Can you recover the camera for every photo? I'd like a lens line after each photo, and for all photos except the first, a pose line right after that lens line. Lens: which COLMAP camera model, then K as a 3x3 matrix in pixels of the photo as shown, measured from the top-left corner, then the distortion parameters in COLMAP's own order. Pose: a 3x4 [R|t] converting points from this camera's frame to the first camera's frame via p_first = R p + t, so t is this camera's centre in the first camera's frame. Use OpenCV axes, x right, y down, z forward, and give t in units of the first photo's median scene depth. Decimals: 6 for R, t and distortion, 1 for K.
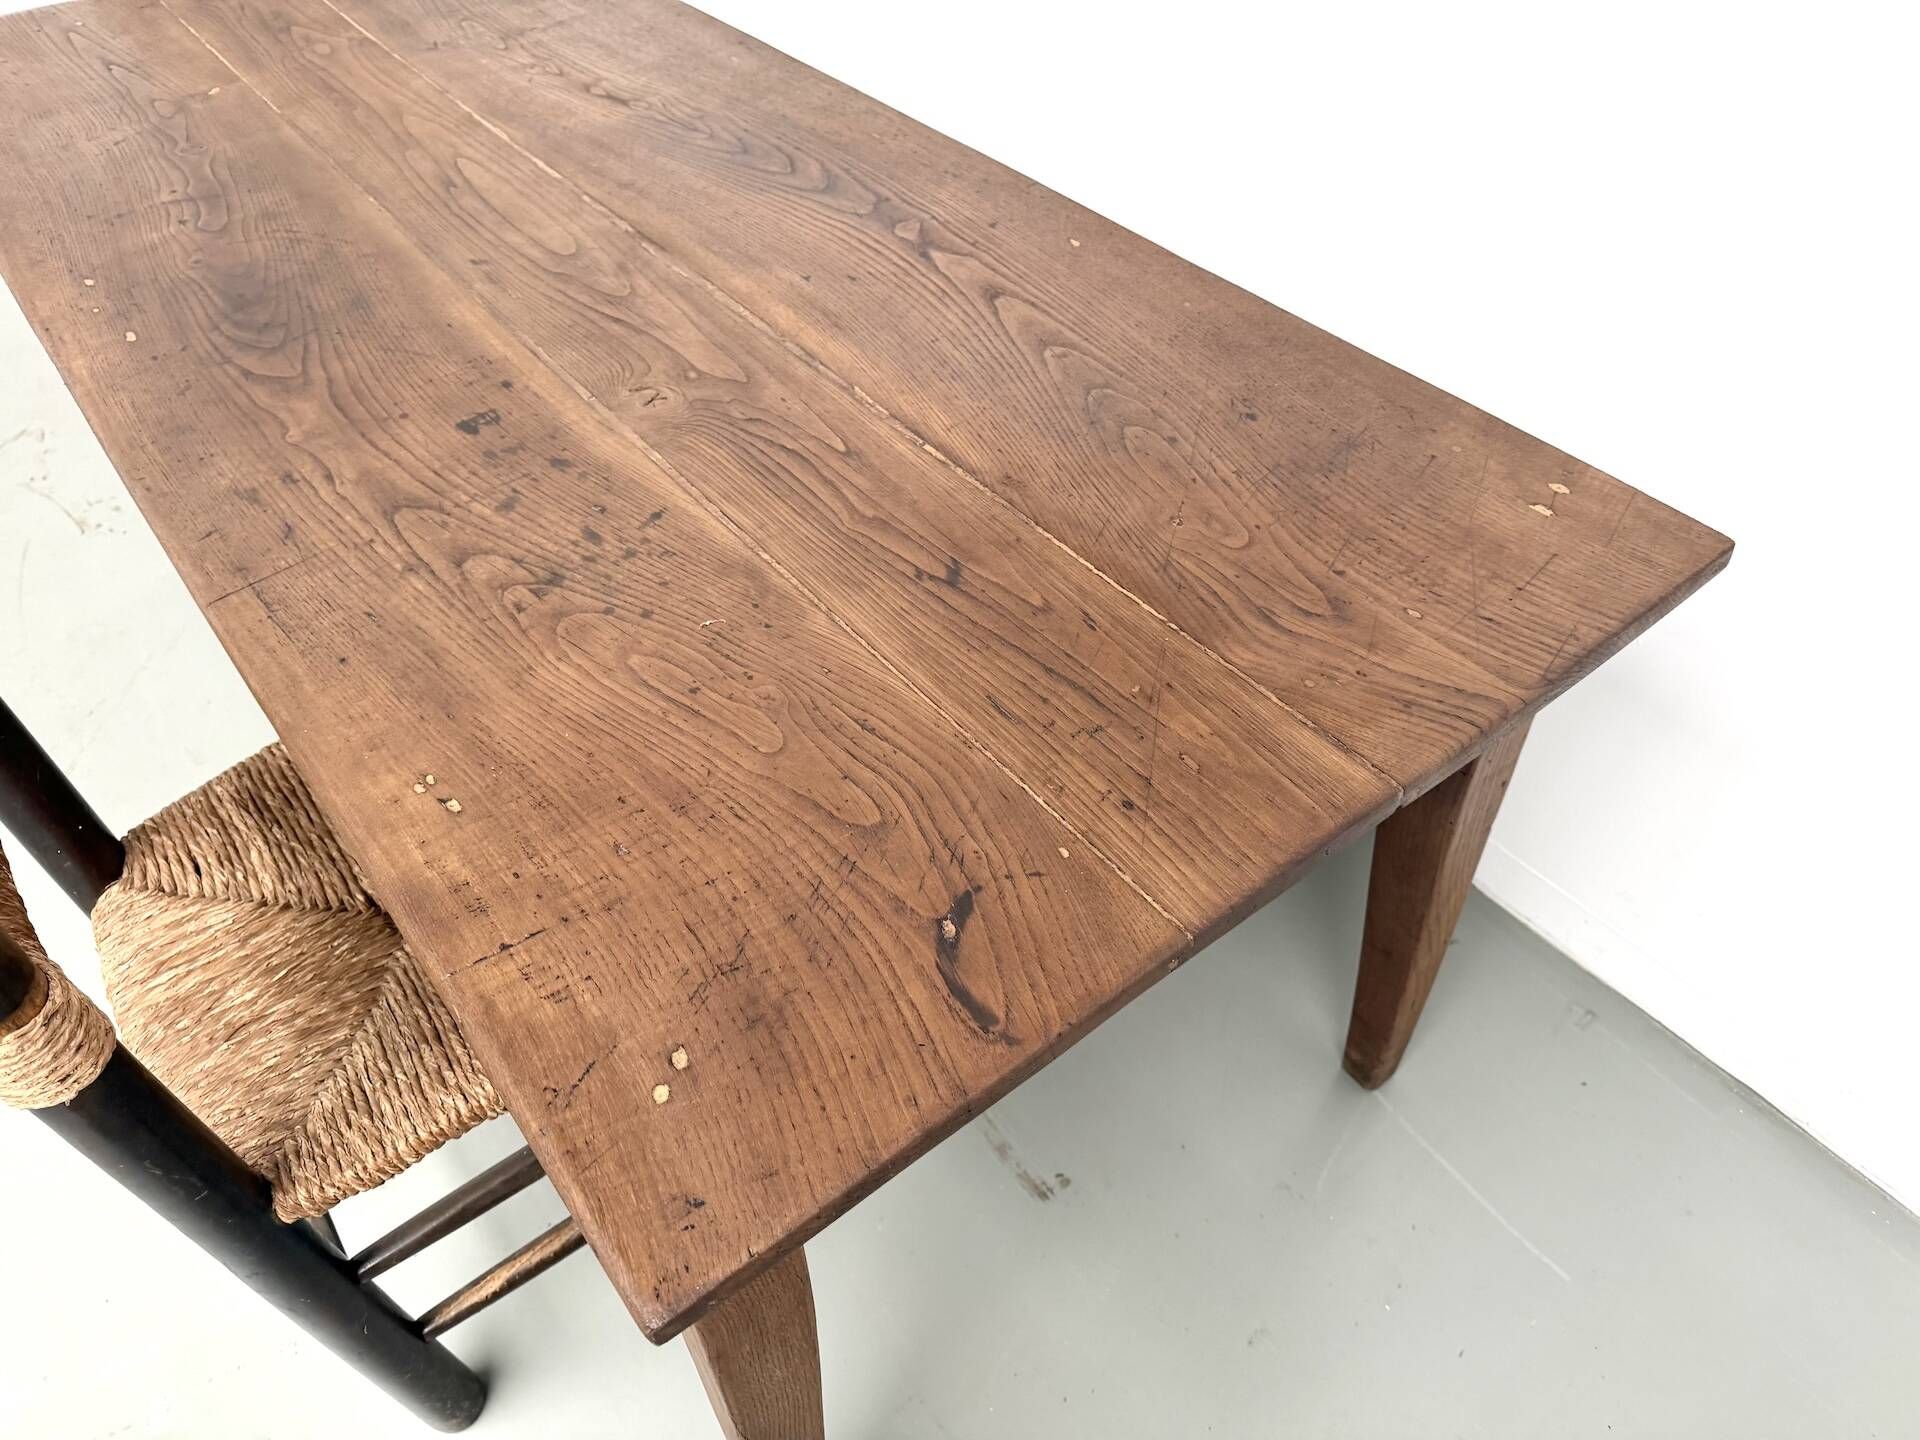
lens RADIAL K [[1366.5, 0, 952.9], [0, 1366.5, 716.9], [0, 0, 1]] dist [0.124669, -0.230622]
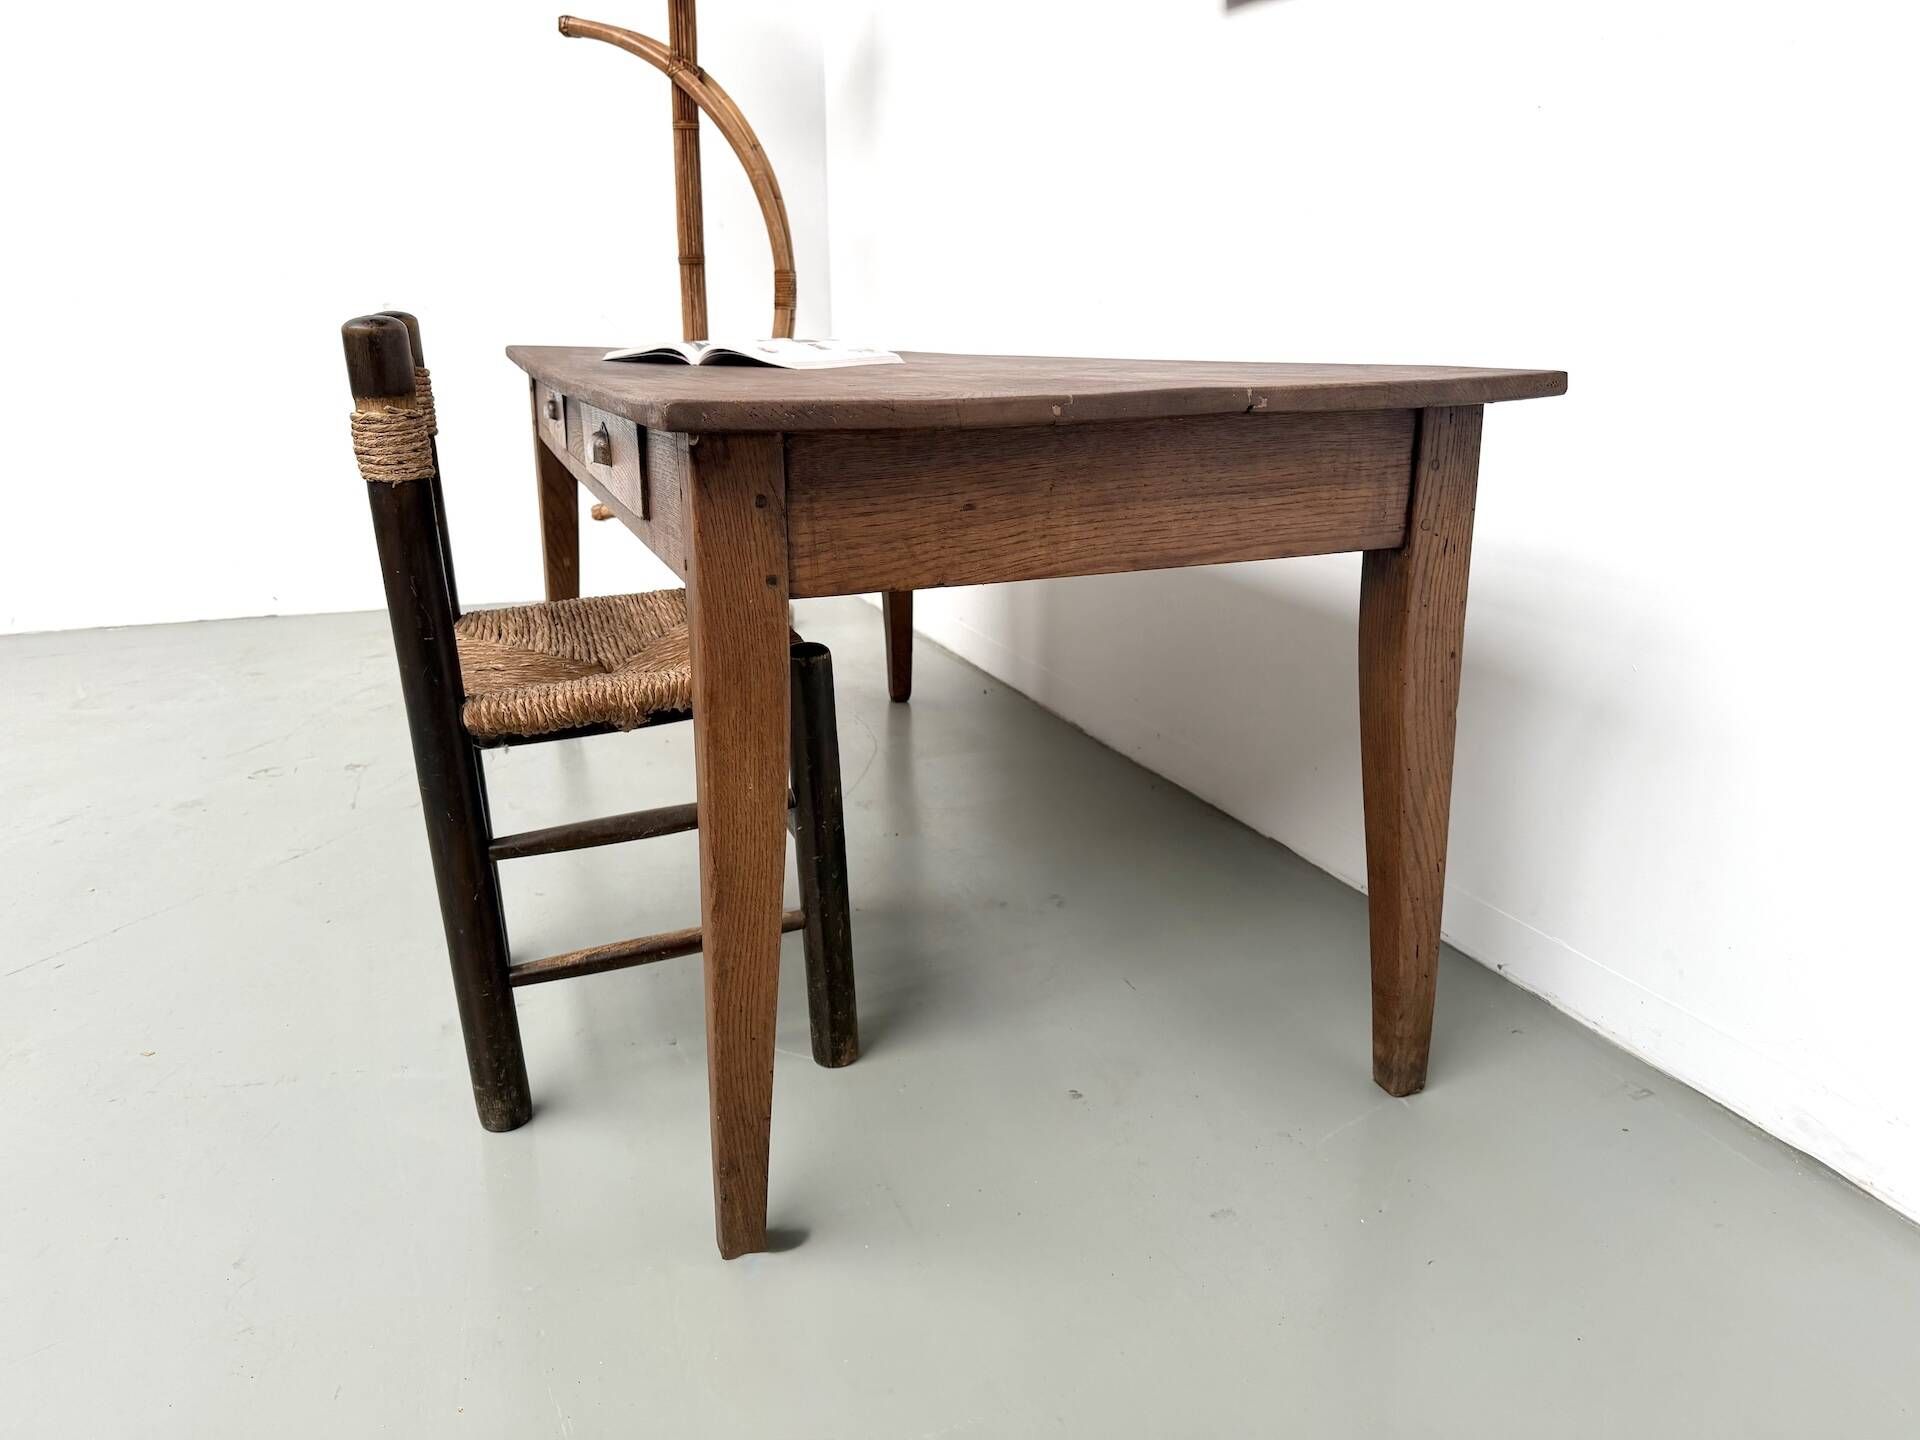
lens RADIAL K [[1345.4, 0, 953.1], [0, 1345.4, 678.6], [0, 0, 1]] dist [0.201946, -0.389910]
pose [[0.954453, 0.105006, -0.279273, 0.348831], [-0.233145, 0.846574, -0.478493, 0.816384], [0.186181, 0.521810, 0.832497, -0.082857]]
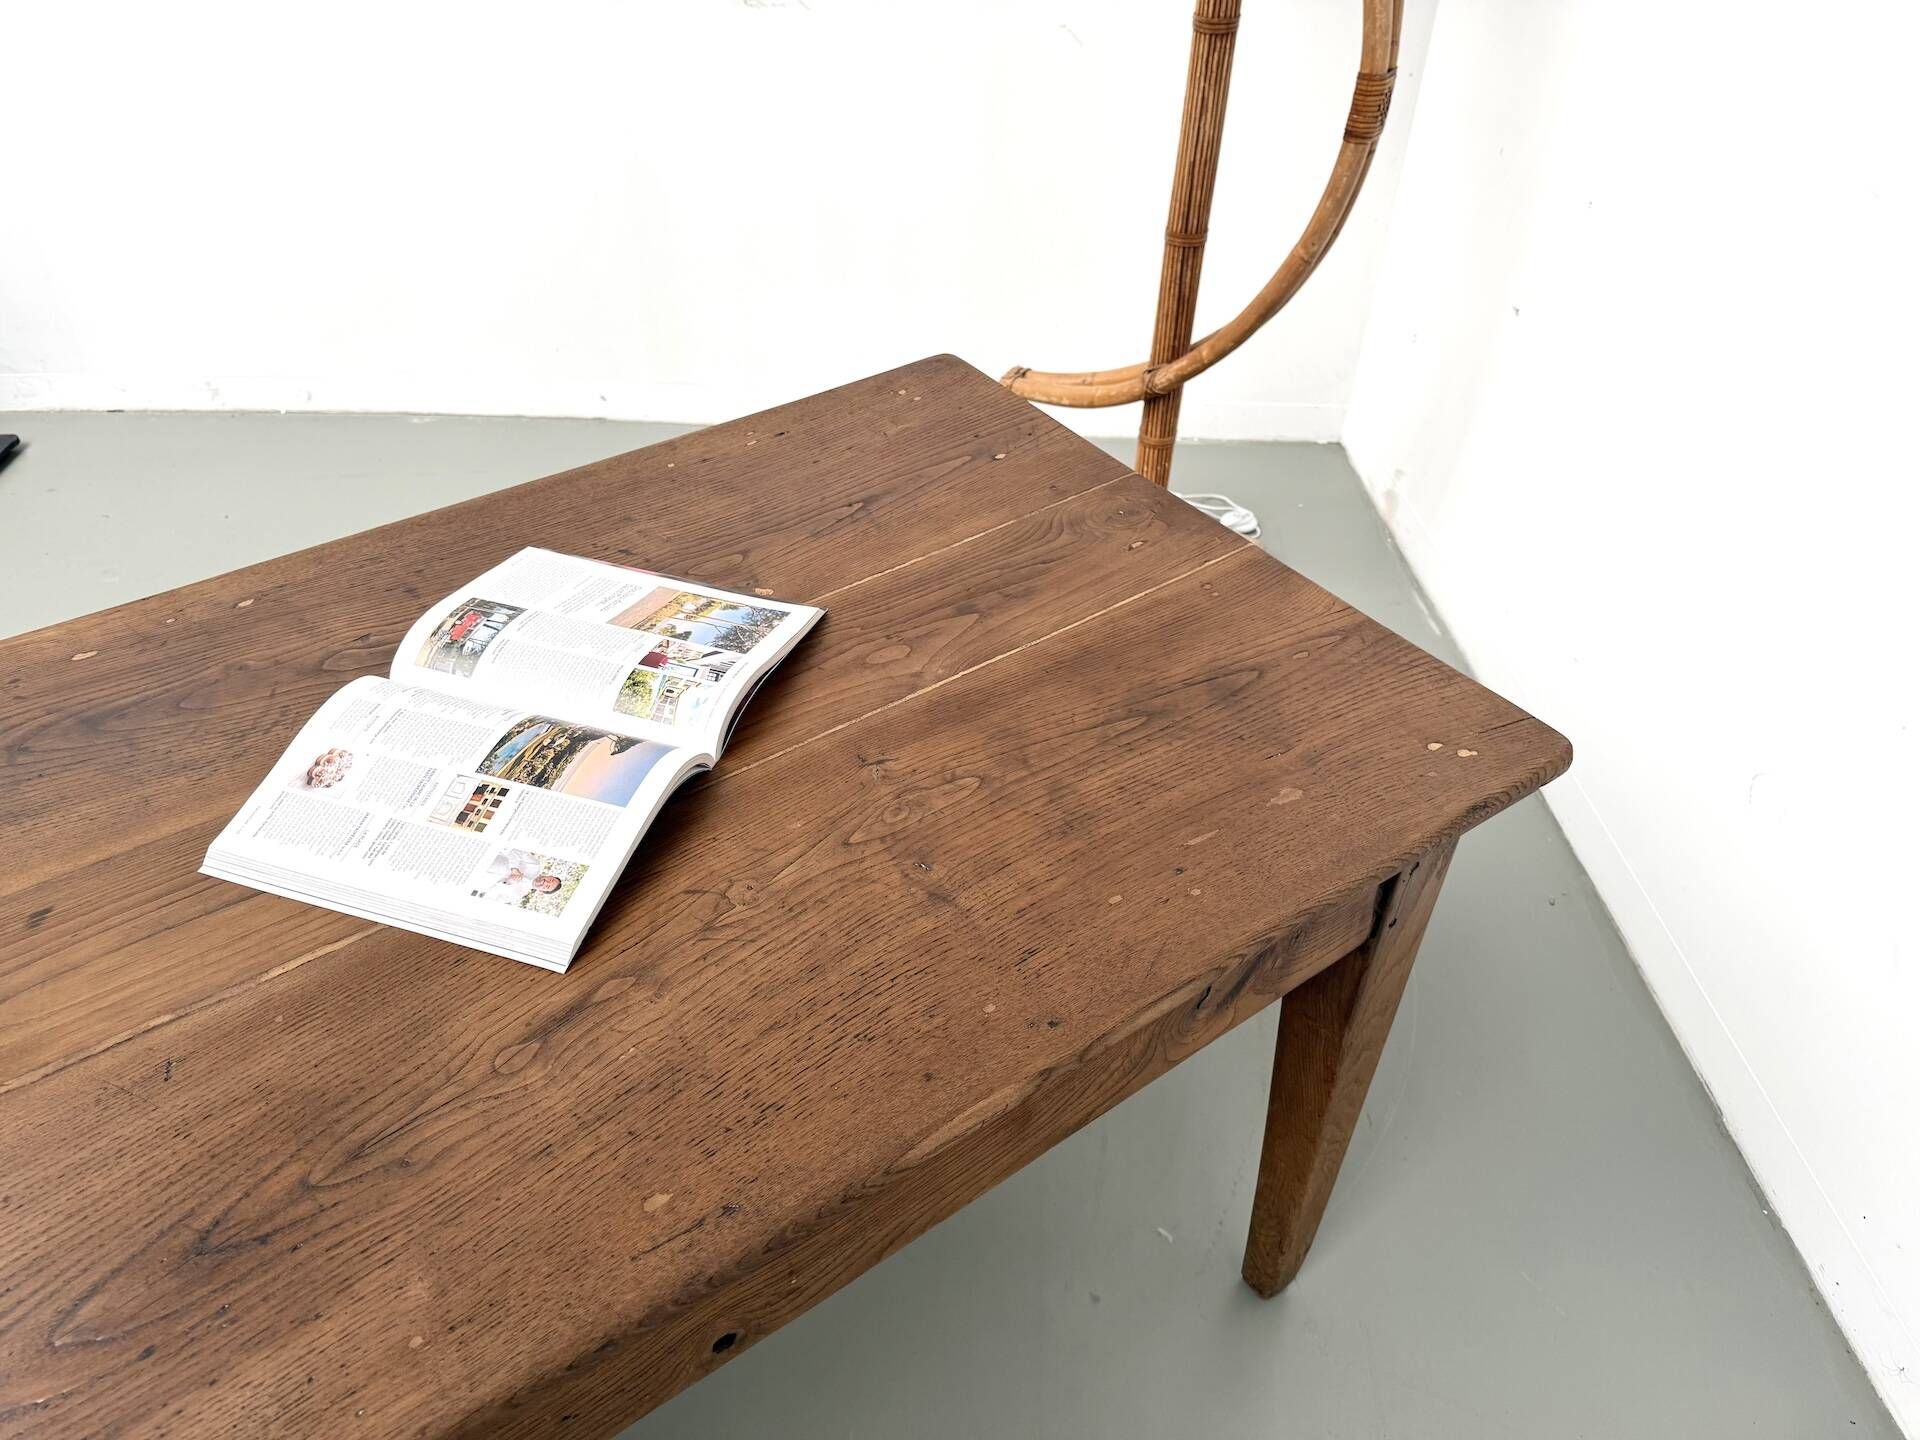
lens RADIAL K [[1347.2, 0, 966.1], [0, 1347.2, 732.2], [0, 0, 1]] dist [0.128121, -0.219410]
pose [[-0.026256, 0.664532, -0.746798, 0.122528], [-0.729985, 0.497639, 0.468485, -1.281089], [0.682959, 0.557452, 0.472032, 1.156634]]
